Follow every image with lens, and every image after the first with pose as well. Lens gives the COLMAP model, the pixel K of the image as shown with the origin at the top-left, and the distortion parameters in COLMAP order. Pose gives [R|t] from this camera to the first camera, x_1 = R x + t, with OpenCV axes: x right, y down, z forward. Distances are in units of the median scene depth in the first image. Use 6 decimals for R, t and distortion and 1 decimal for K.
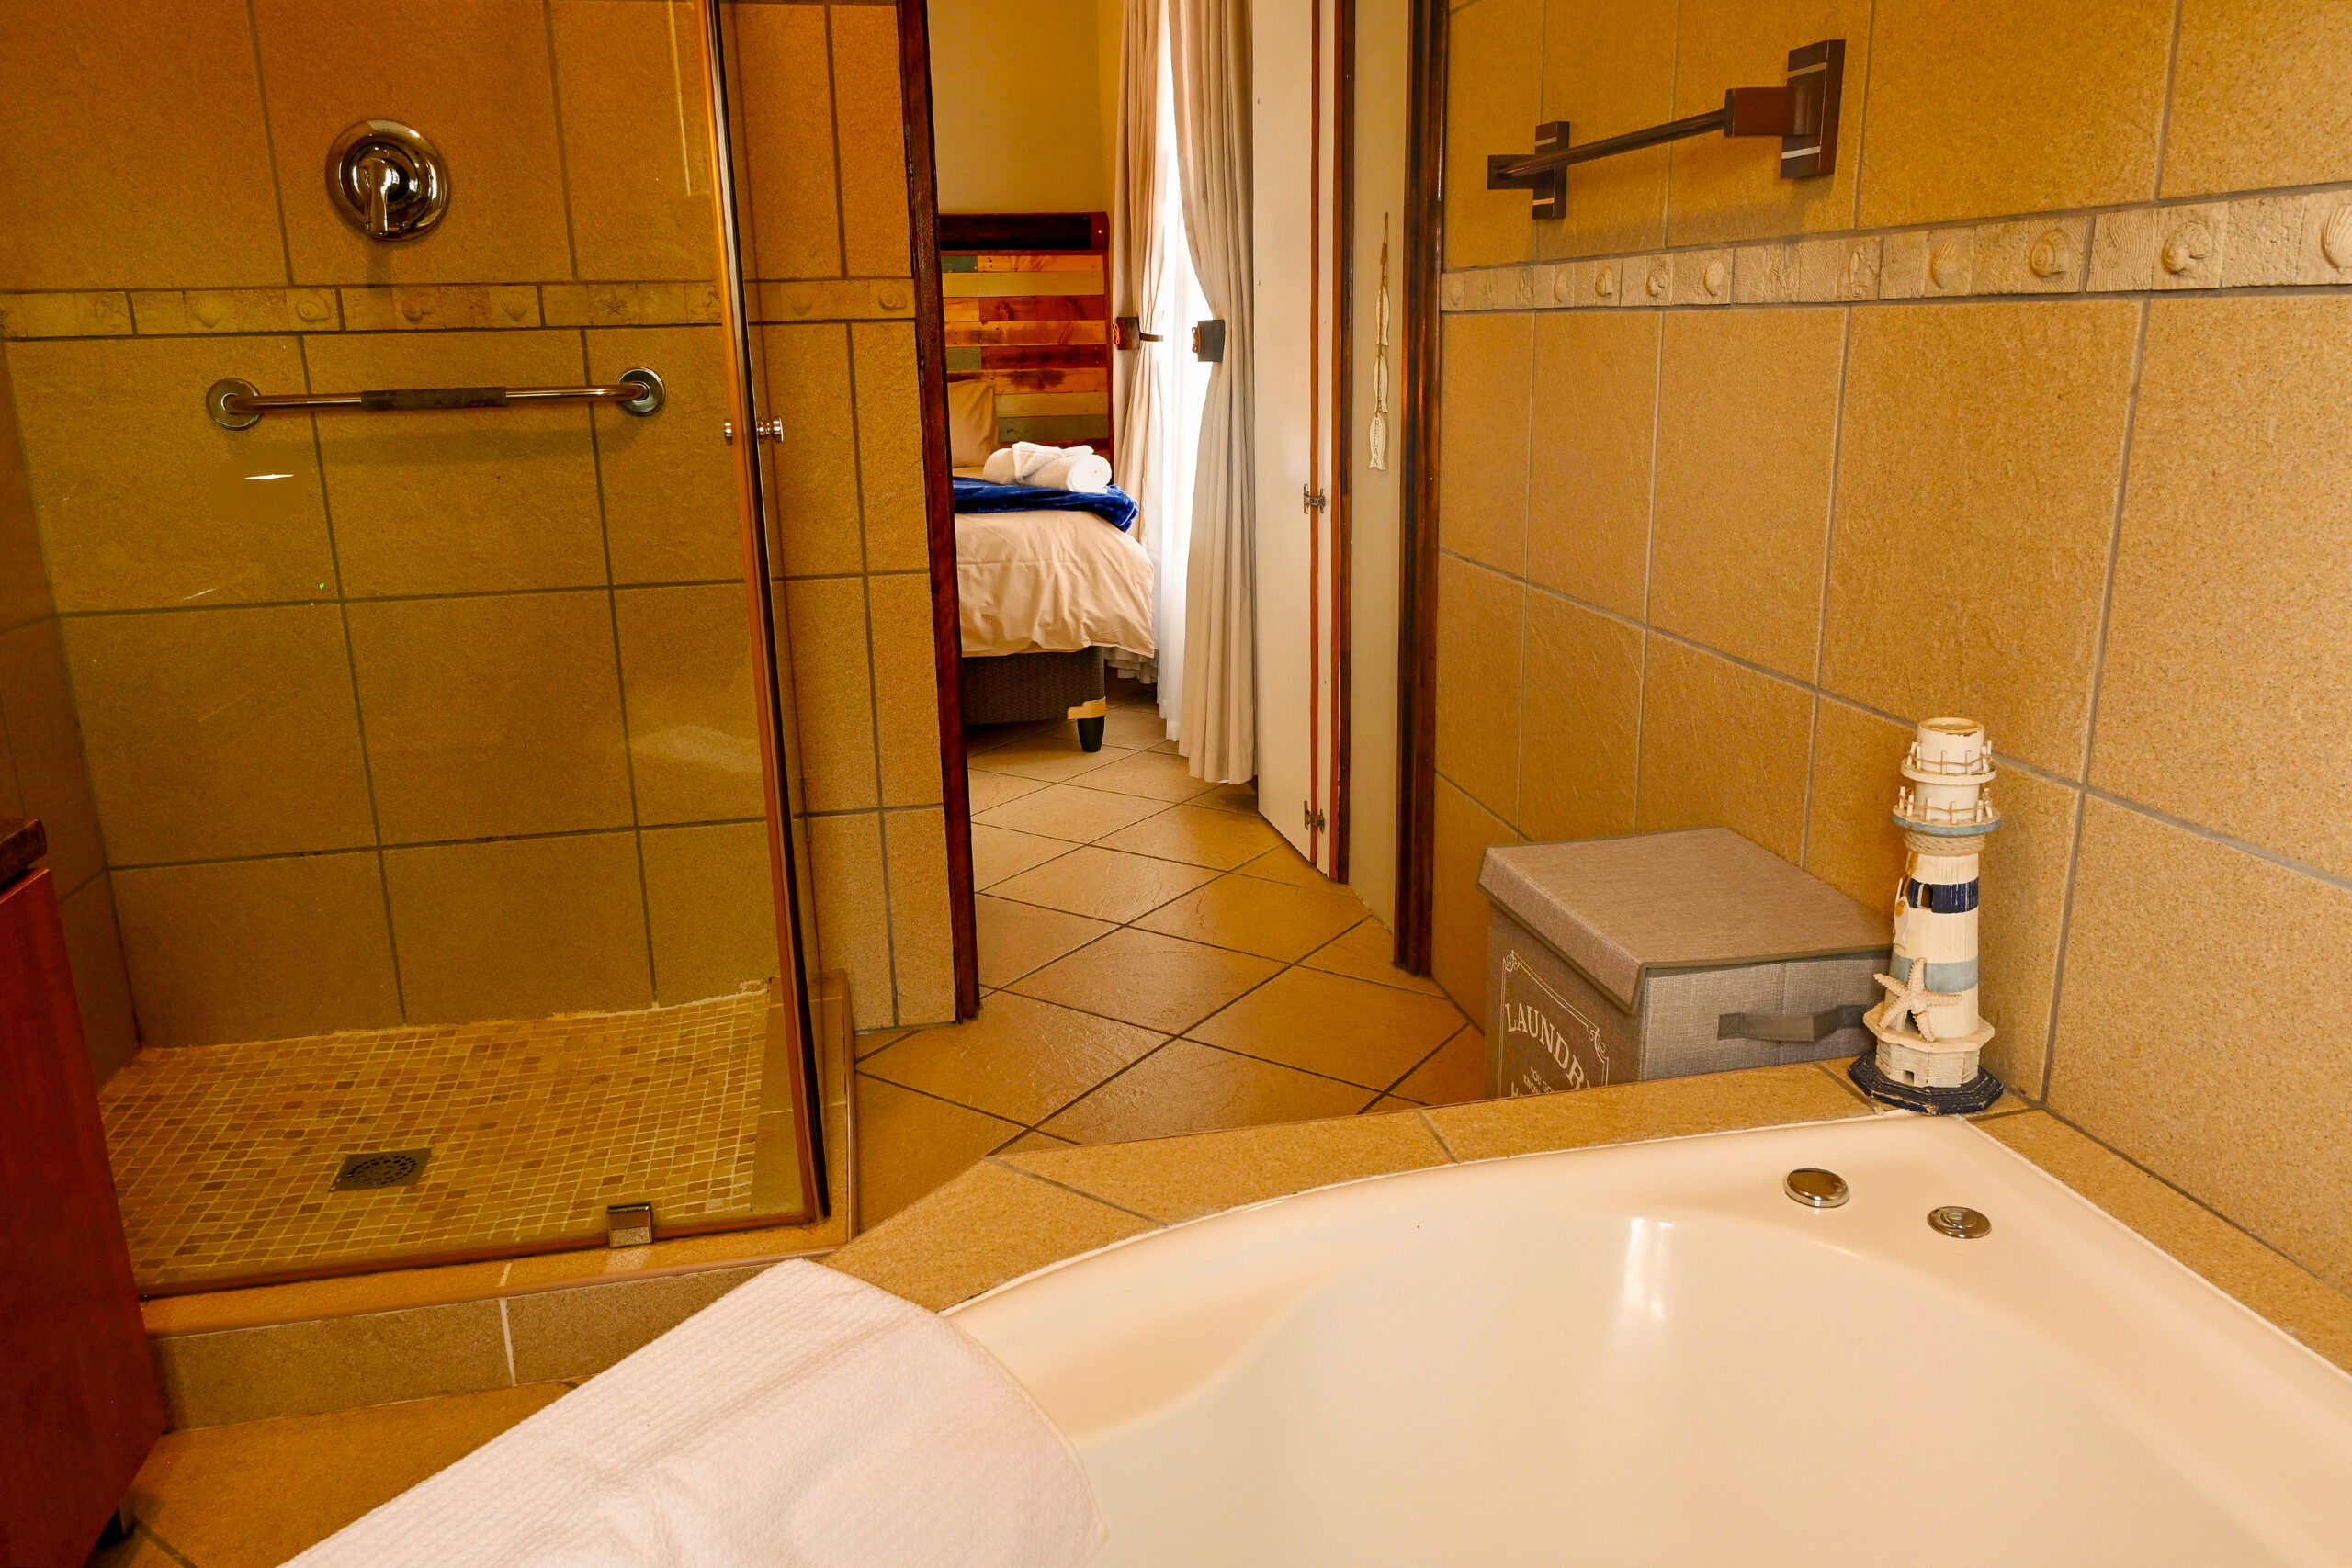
lens RADIAL K [[1654.6, 0, 1192.0], [0, 1654.6, 779.8], [0, 0, 1]] dist [0.003011, 0.002863]
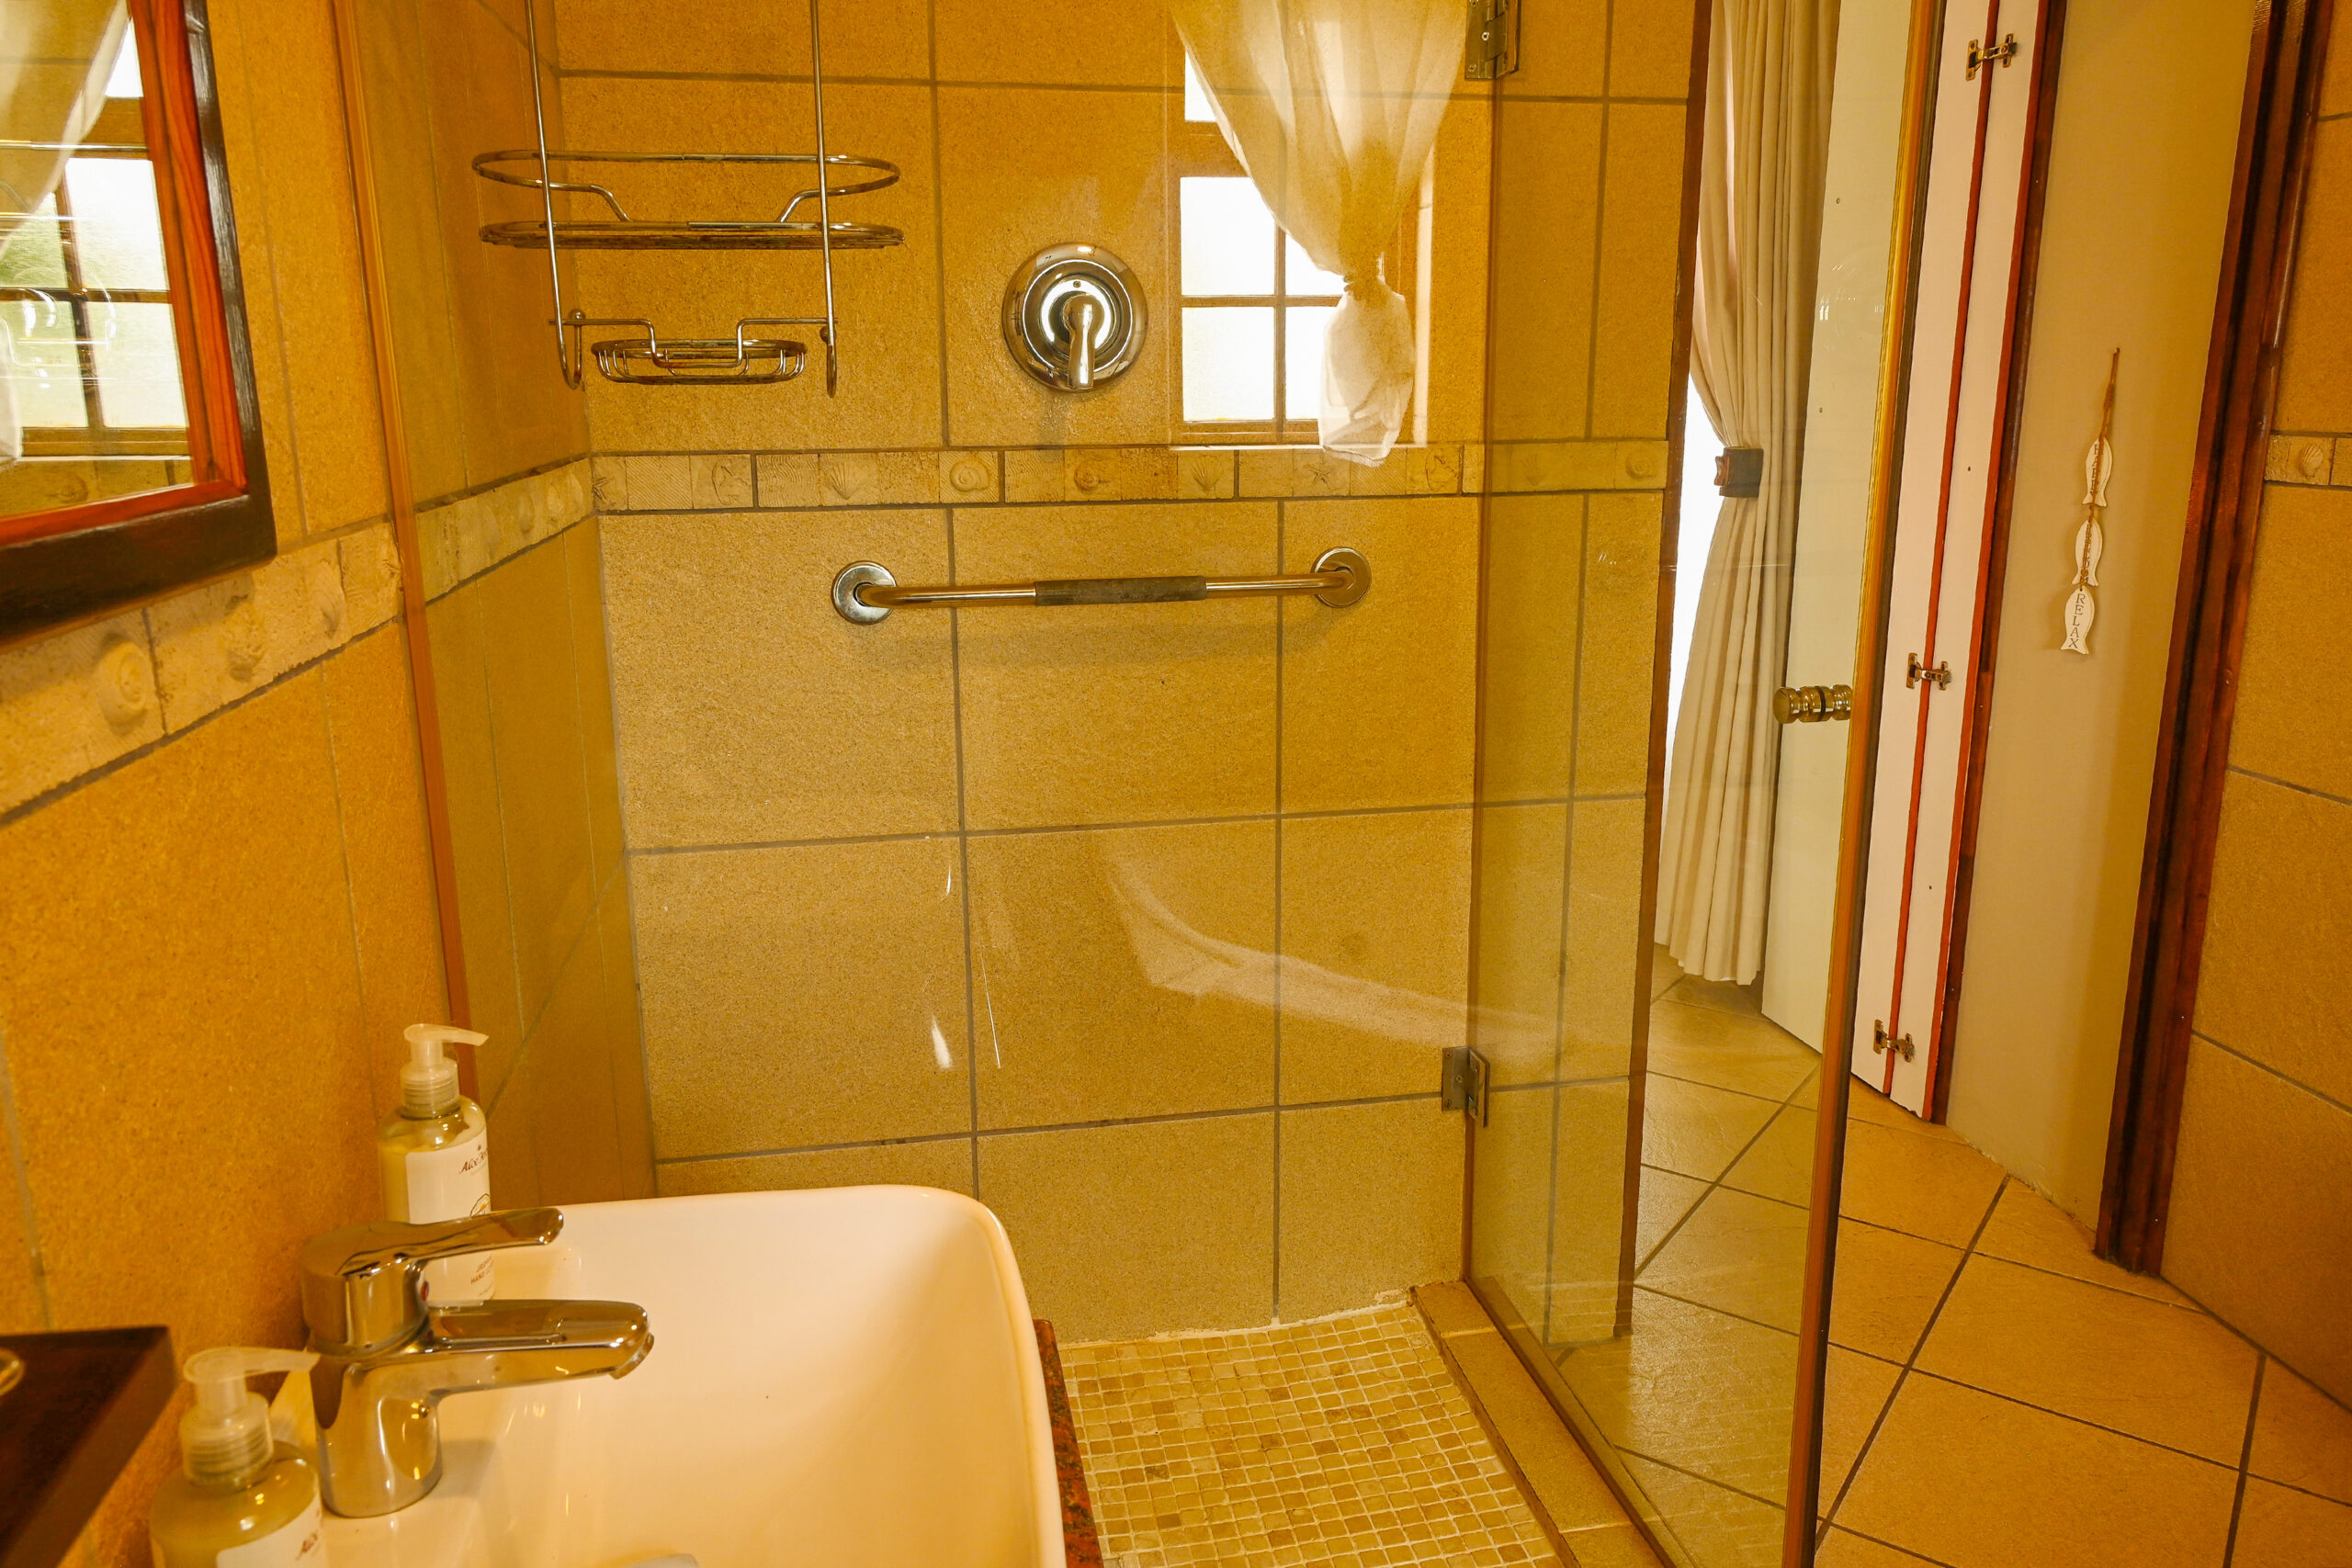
lens RADIAL K [[1654.6, 0, 1154.0], [0, 1654.6, 776.6], [0, 0, 1]] dist [0.003011, 0.002863]
pose [[0.999834, 0.017113, -0.006237, -0.413763], [-0.017269, 0.999515, -0.025898, -0.115535], [0.005790, 0.026001, 0.999645, 0.202517]]
